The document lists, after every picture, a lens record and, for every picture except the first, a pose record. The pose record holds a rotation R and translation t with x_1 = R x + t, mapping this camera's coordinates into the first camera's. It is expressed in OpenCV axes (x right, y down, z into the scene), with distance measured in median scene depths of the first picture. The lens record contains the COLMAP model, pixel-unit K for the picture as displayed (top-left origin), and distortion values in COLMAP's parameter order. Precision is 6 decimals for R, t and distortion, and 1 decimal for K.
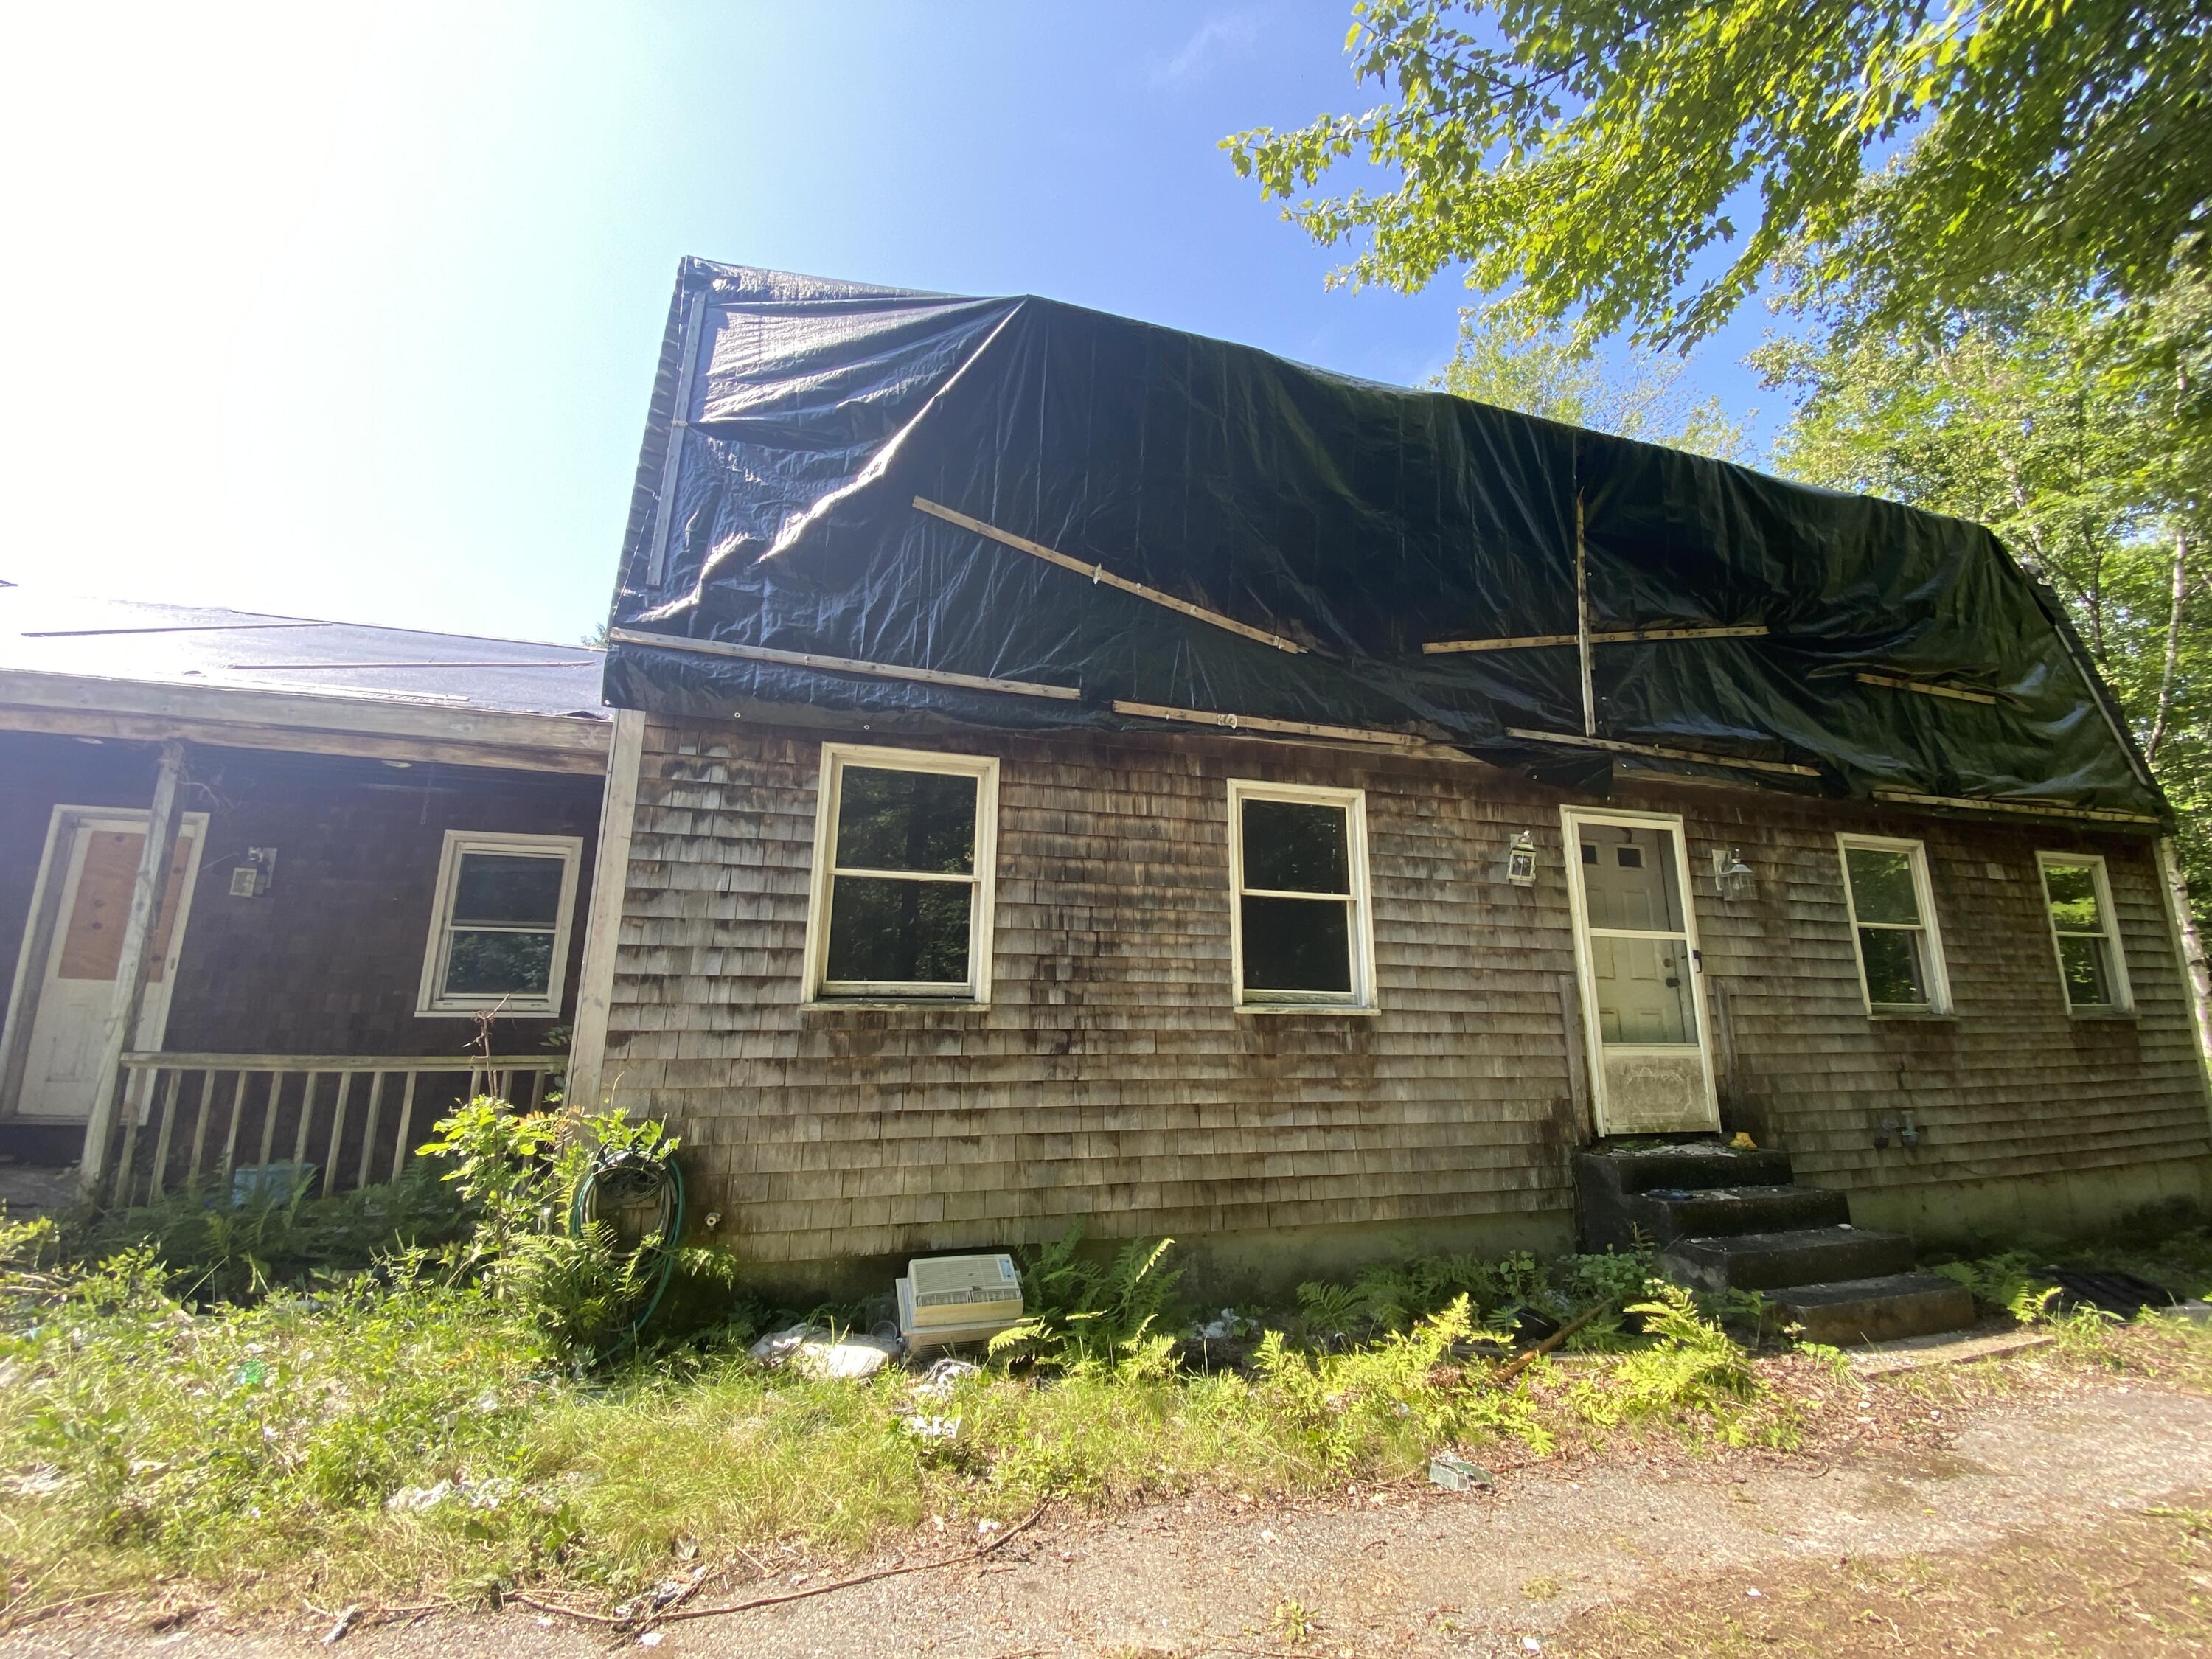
lens RADIAL K [[898.9, 0, 1104.6], [0, 898.9, 836.9], [0, 0, 1]] dist [-0.001407, -0.000153]
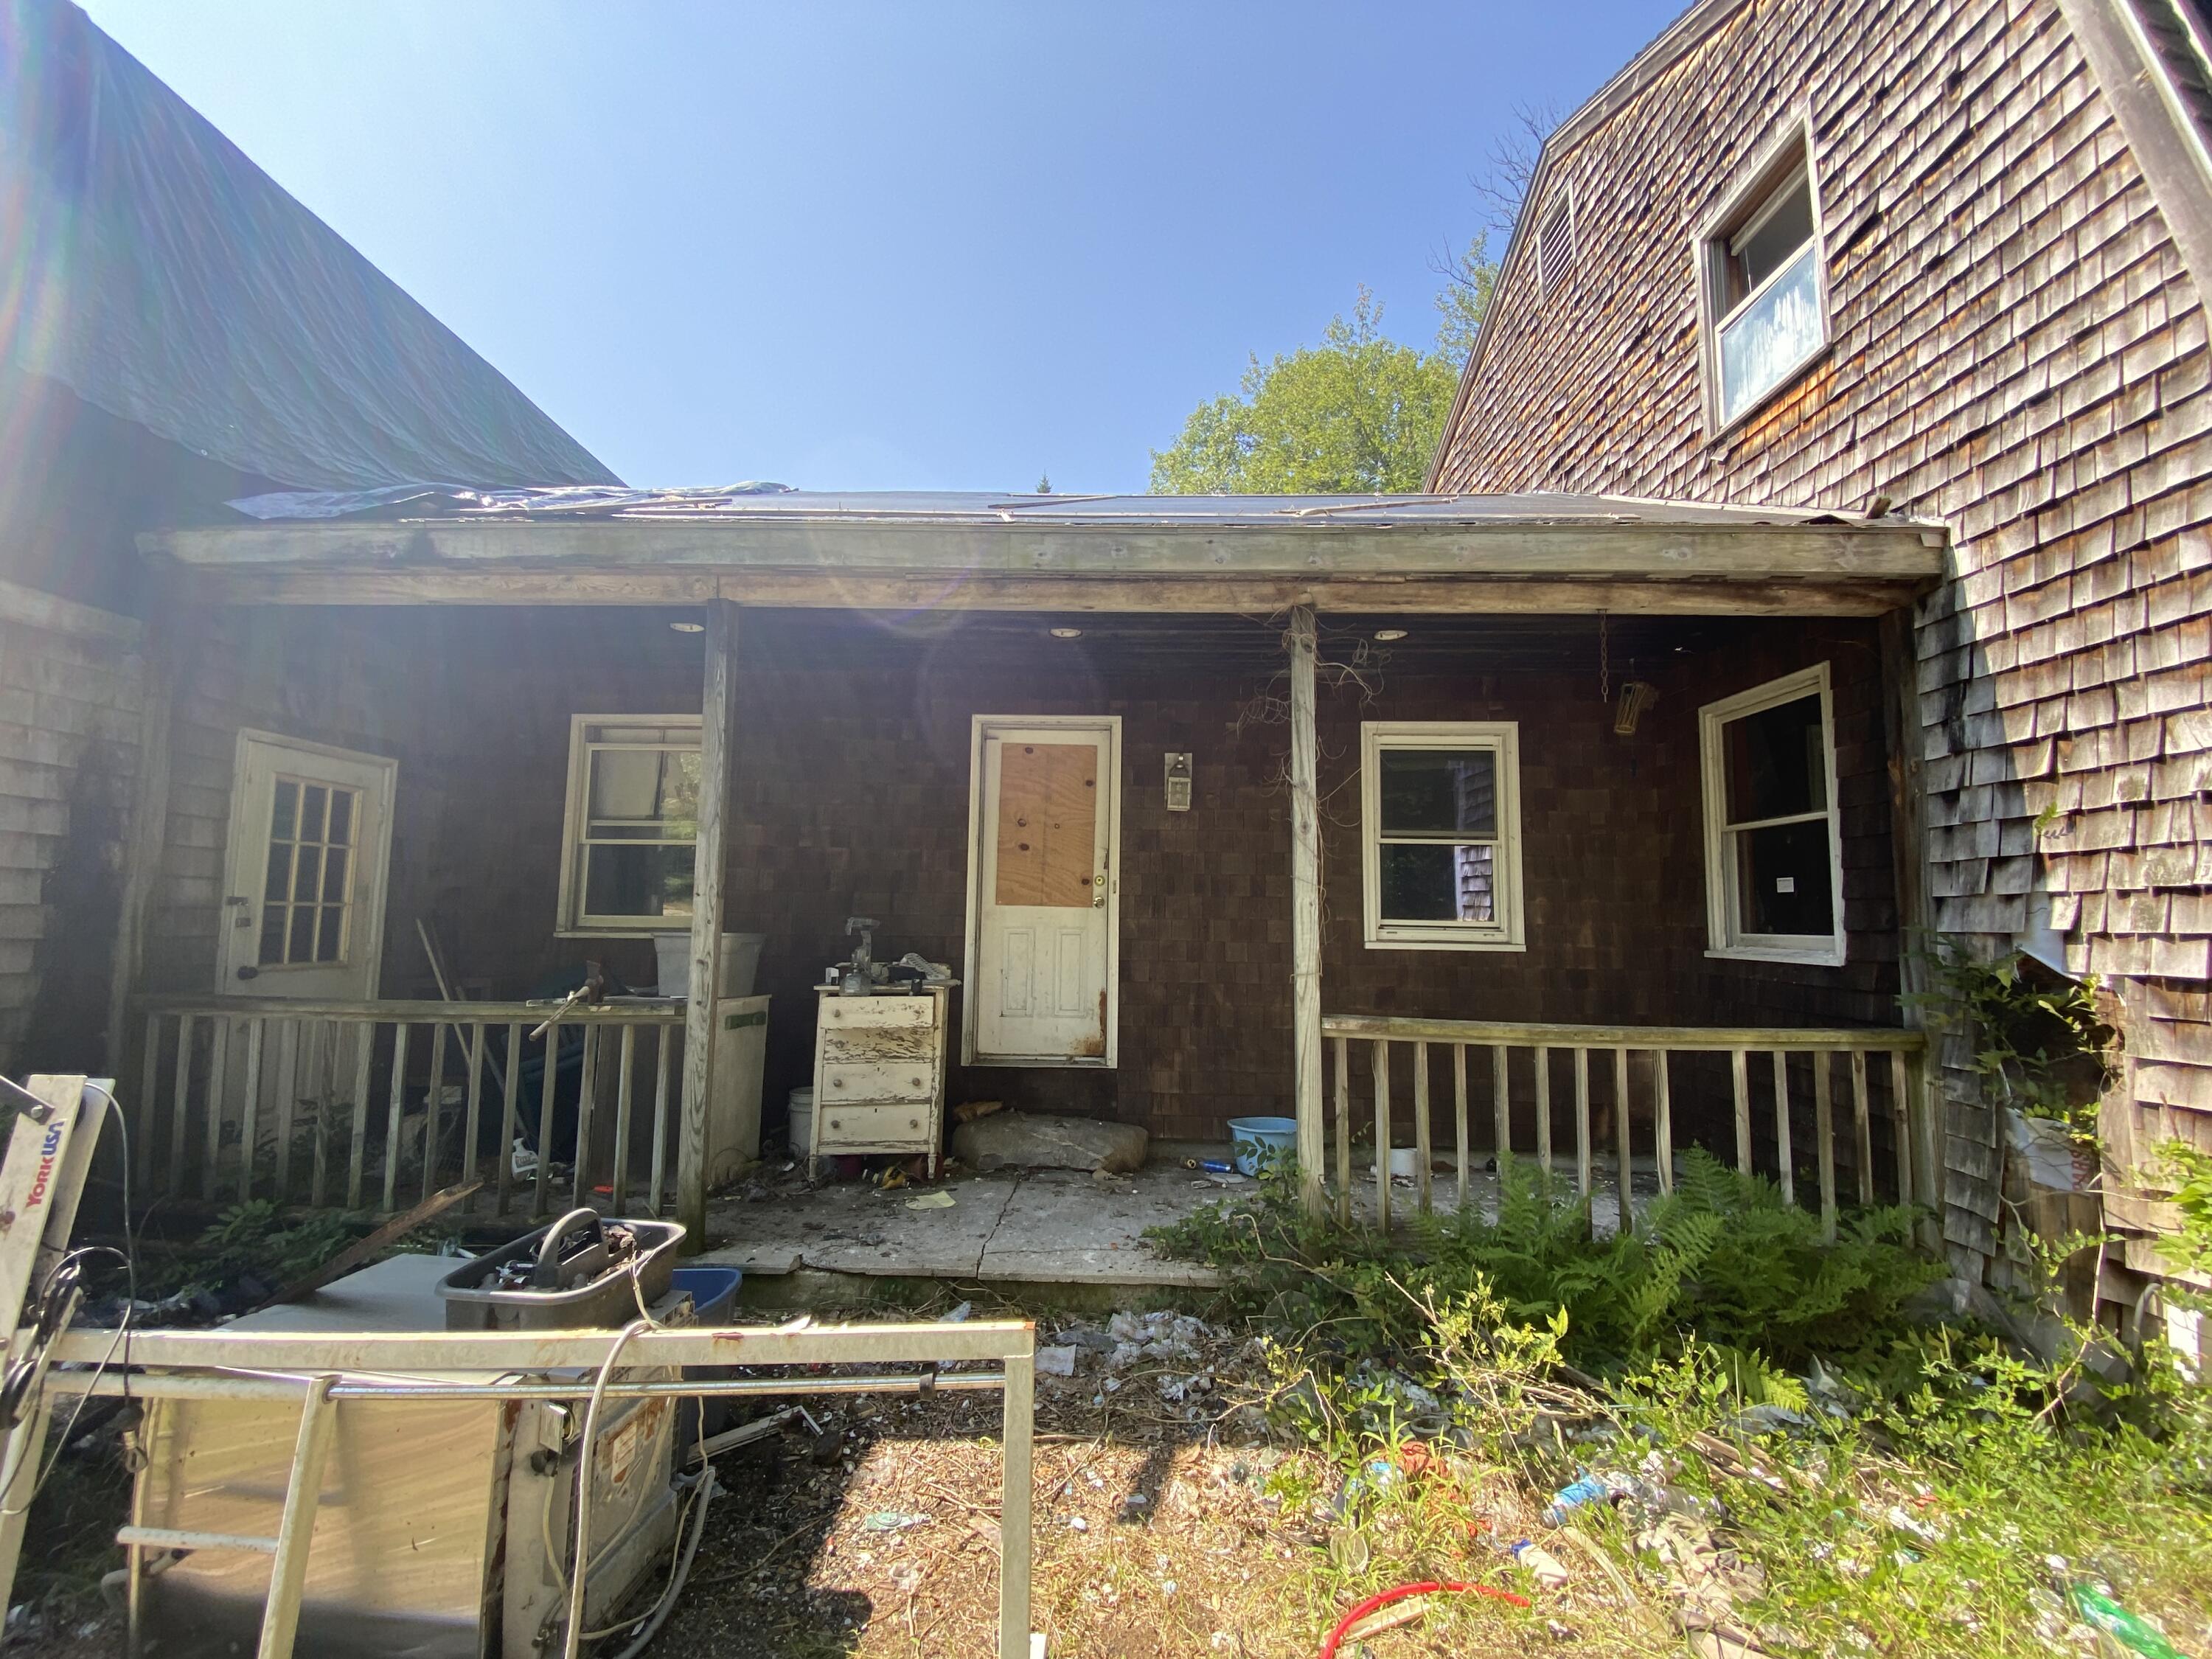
lens RADIAL K [[898.9, 0, 1117.4], [0, 898.9, 828.8], [0, 0, 1]] dist [-0.001407, -0.000153]
pose [[0.950632, -0.022528, -0.309501, -0.941999], [0.057143, 0.993014, 0.103235, -0.009880], [0.305014, -0.115825, 0.945278, 0.212442]]
